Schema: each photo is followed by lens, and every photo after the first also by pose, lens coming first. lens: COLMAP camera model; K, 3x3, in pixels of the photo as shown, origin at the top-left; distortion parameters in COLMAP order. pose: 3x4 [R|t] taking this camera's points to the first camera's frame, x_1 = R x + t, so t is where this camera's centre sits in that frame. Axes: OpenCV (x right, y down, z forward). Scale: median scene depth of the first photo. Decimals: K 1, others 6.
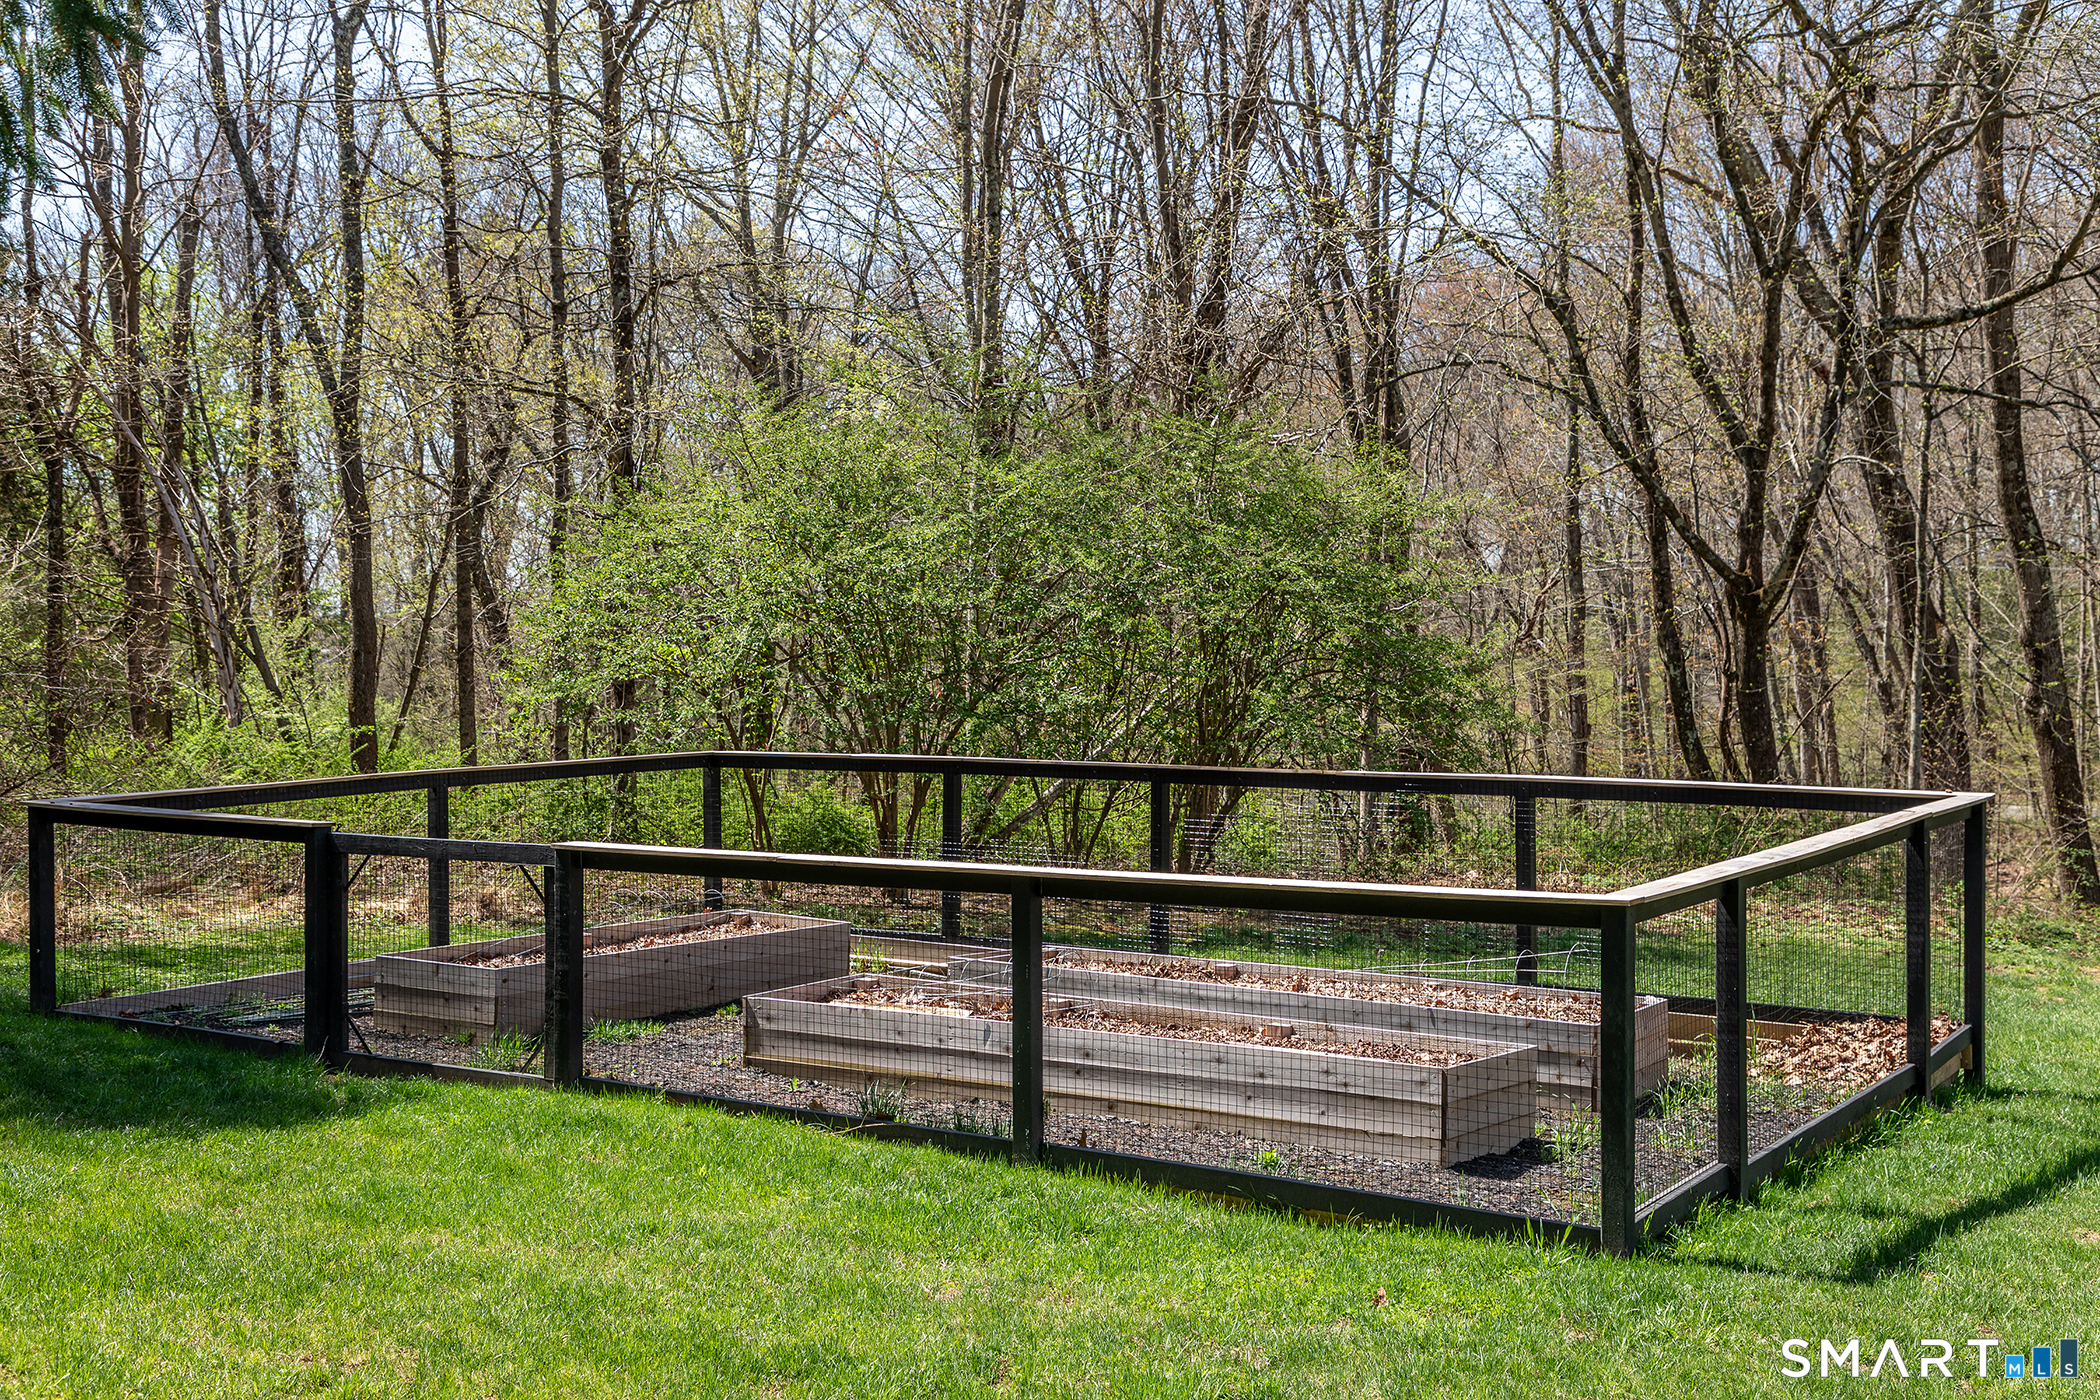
lens RADIAL K [[2494.9, 0, 1050.0], [0, 2494.9, 700.0], [0, 0, 1]] dist [0.012135, 0.026090]
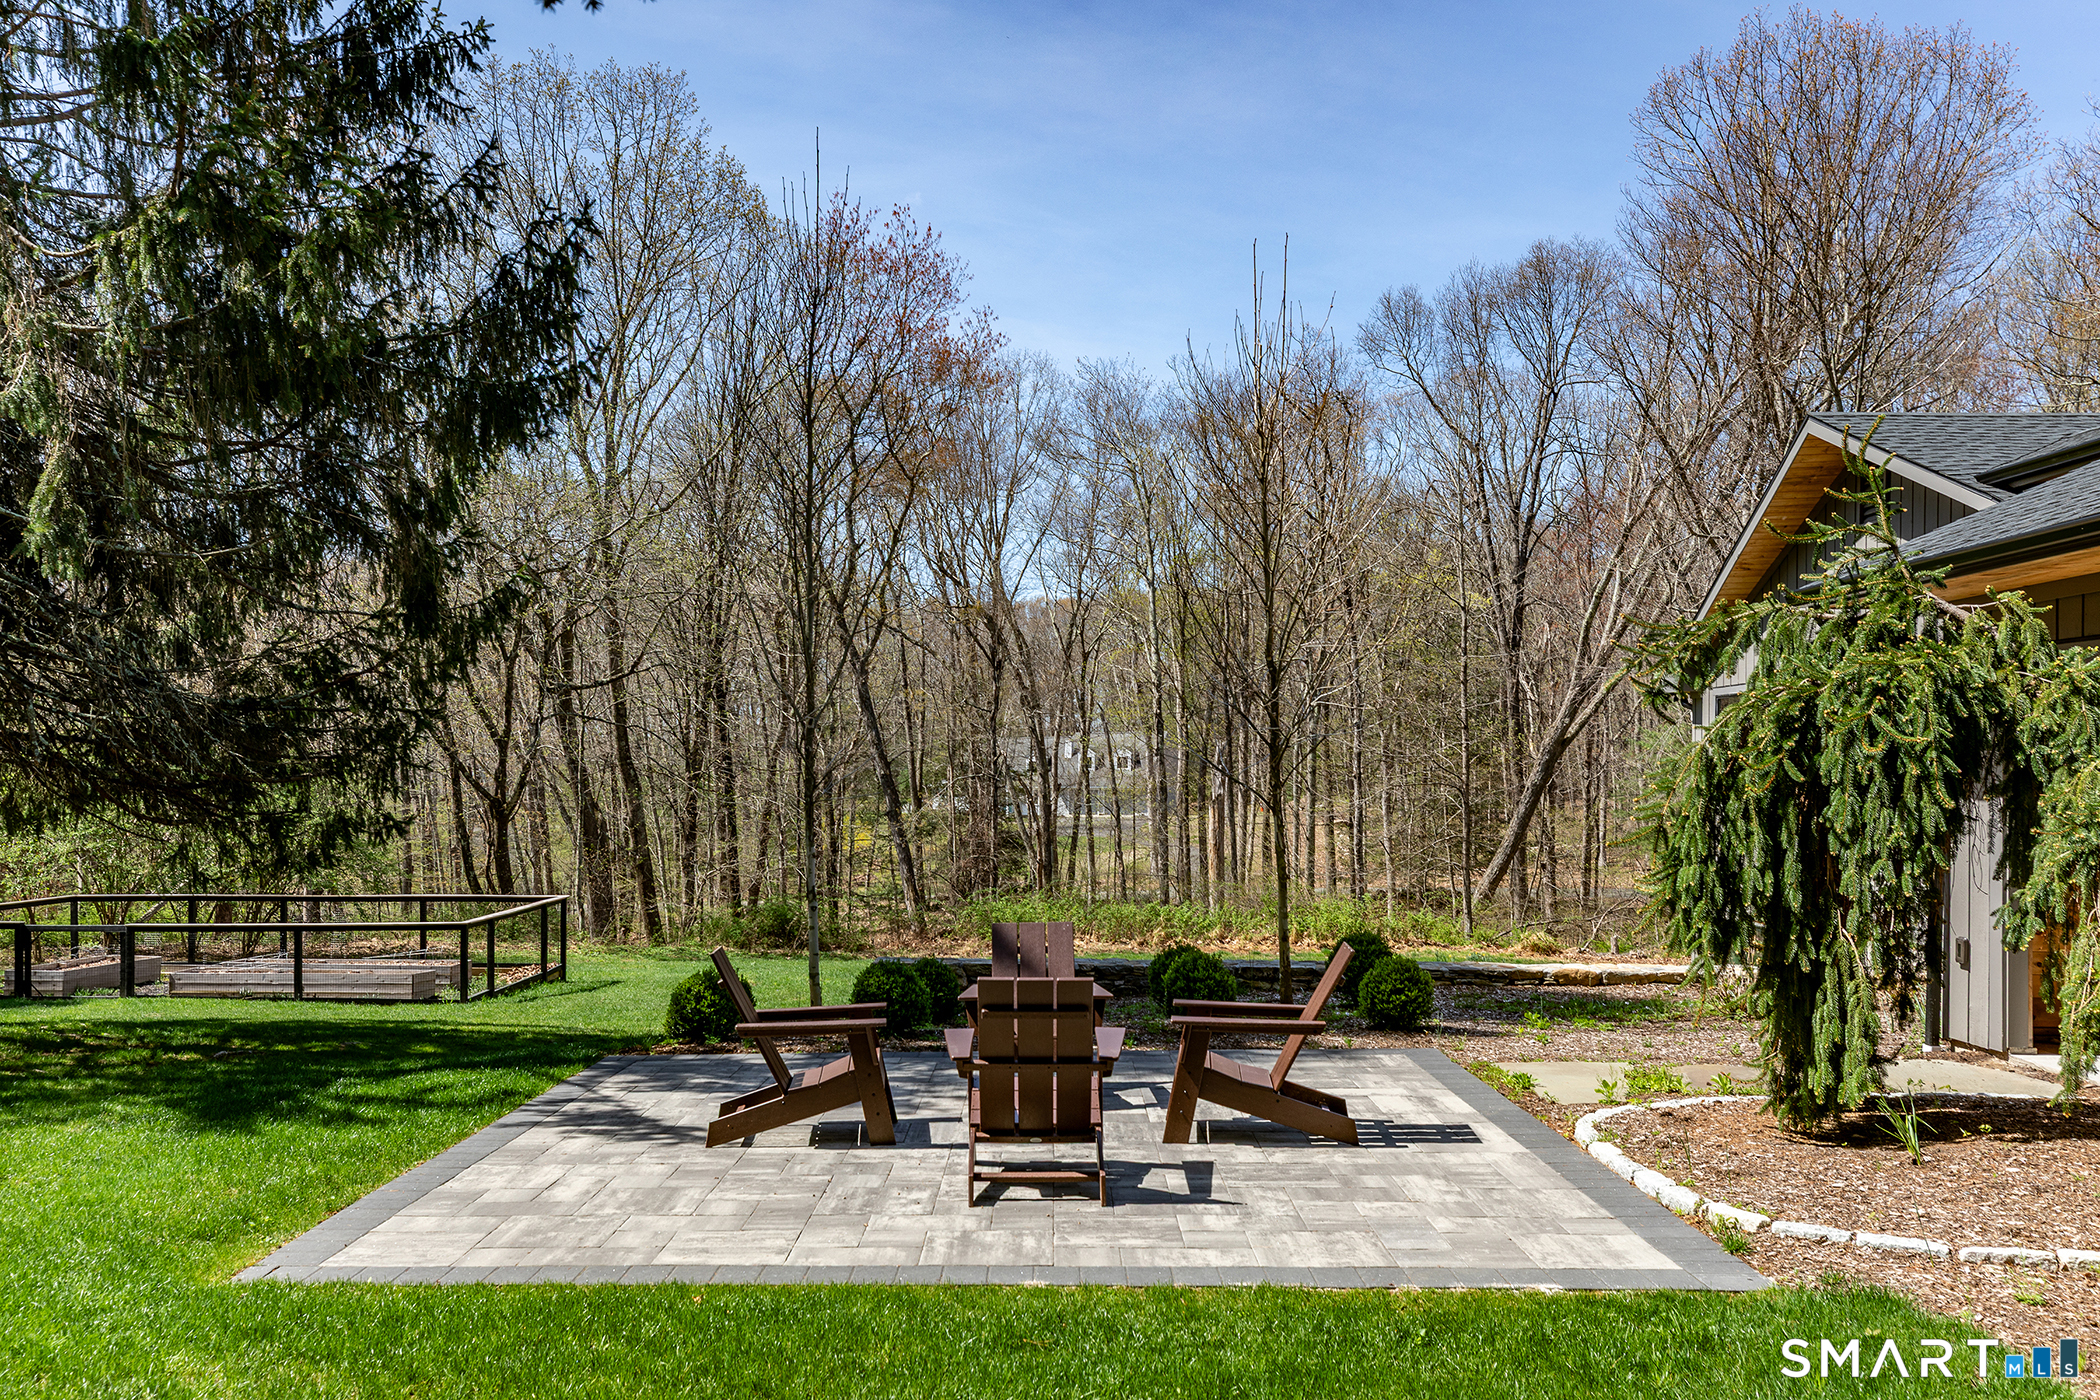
lens RADIAL K [[1709.1, 0, 1052.2], [0, 1709.1, 772.7], [0, 0, 1]] dist [0.007854, 0.003169]
pose [[0.834965, 0.009487, 0.550221, -0.140604], [0.010994, 0.999364, -0.033914, -0.017451], [-0.550193, 0.034366, 0.834330, -0.517773]]
